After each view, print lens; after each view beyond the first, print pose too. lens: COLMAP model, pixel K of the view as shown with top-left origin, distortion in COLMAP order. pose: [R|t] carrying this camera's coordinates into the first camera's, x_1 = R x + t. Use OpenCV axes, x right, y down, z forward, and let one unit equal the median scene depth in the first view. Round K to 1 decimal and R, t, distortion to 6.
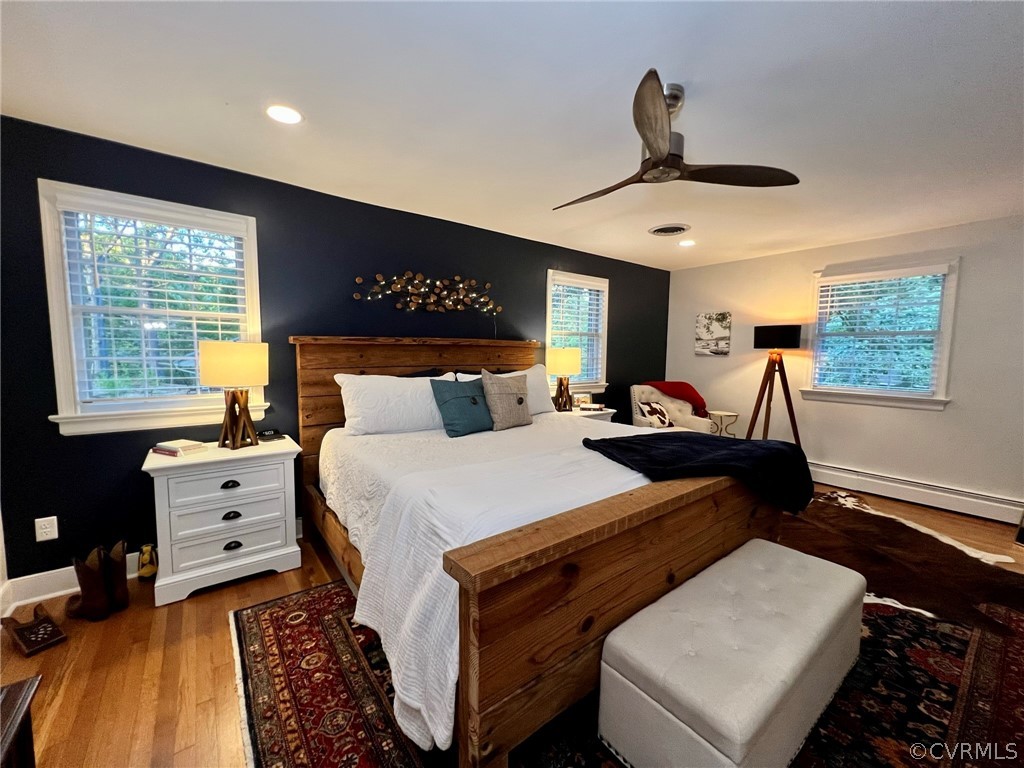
lens RADIAL K [[405.3, 0, 505.4], [0, 405.3, 384.6], [0, 0, 1]] dist [-0.000620, 0.000479]
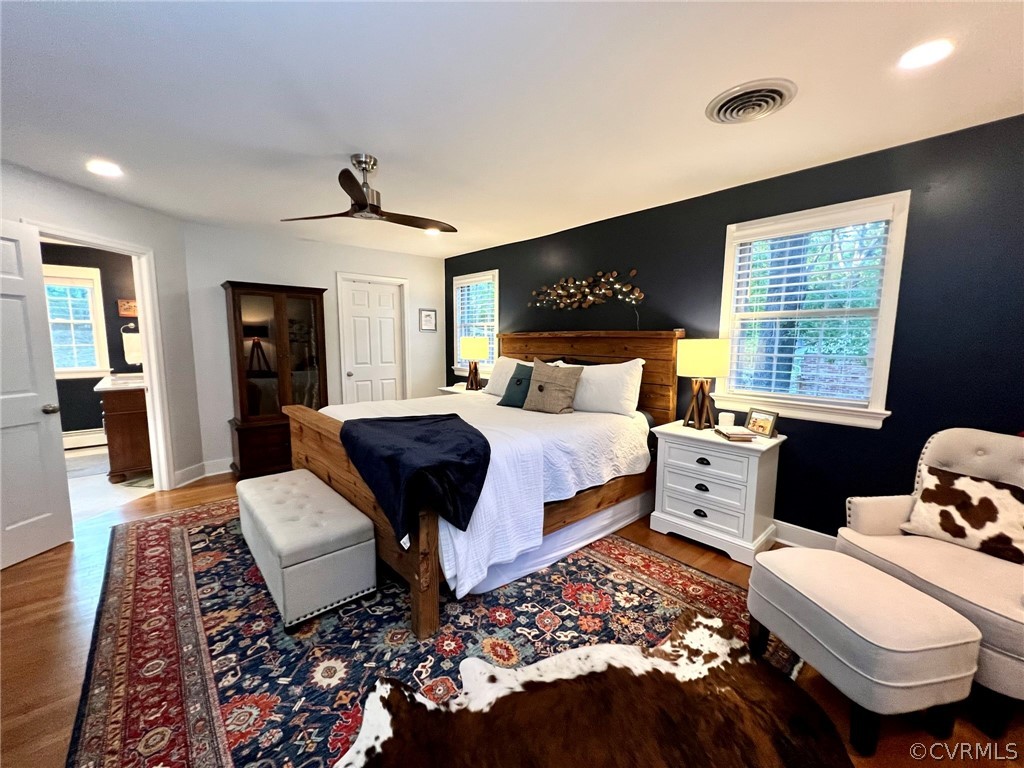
lens RADIAL K [[405.3, 0, 505.4], [0, 405.3, 384.6], [0, 0, 1]] dist [-0.000620, 0.000479]
pose [[0.078505, 0.099646, -0.991921, 1.527328], [-0.099380, 0.990818, 0.091670, -0.082304], [0.991948, 0.091381, 0.087687, 1.139698]]
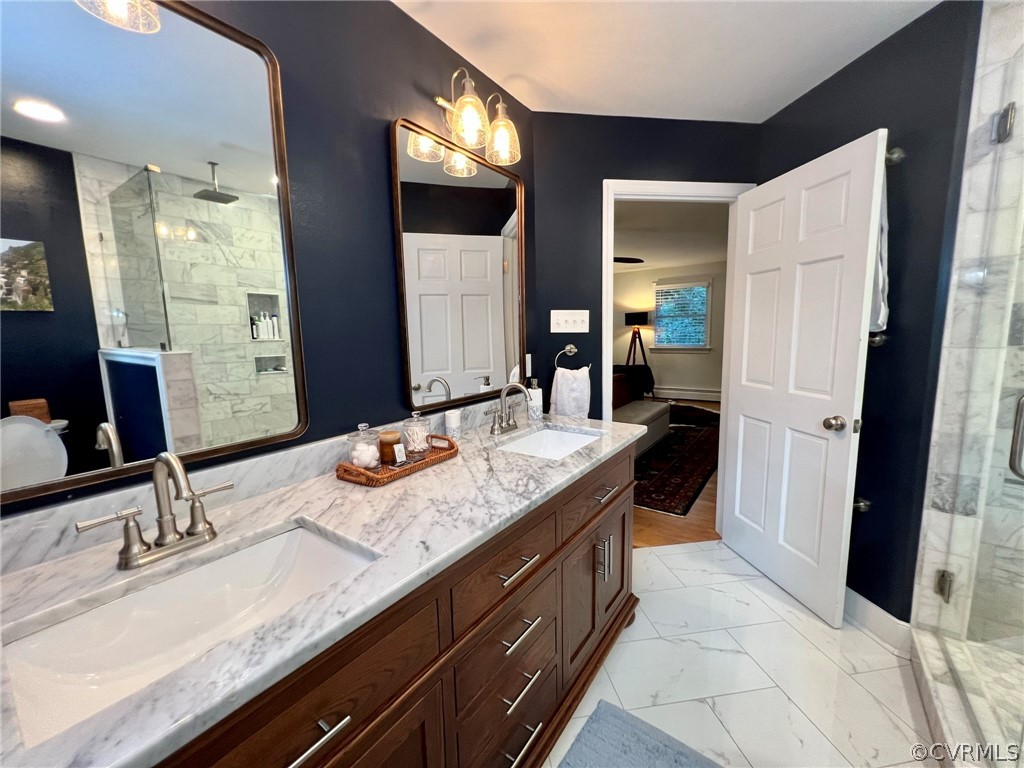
lens RADIAL K [[405.3, 0, 505.4], [0, 405.3, 384.6], [0, 0, 1]] dist [-0.000620, 0.000479]
pose [[0.961282, -0.070515, 0.266392, -0.294349], [0.061011, 0.997176, 0.043797, 0.043924], [-0.268728, -0.025849, 0.962869, -0.441900]]
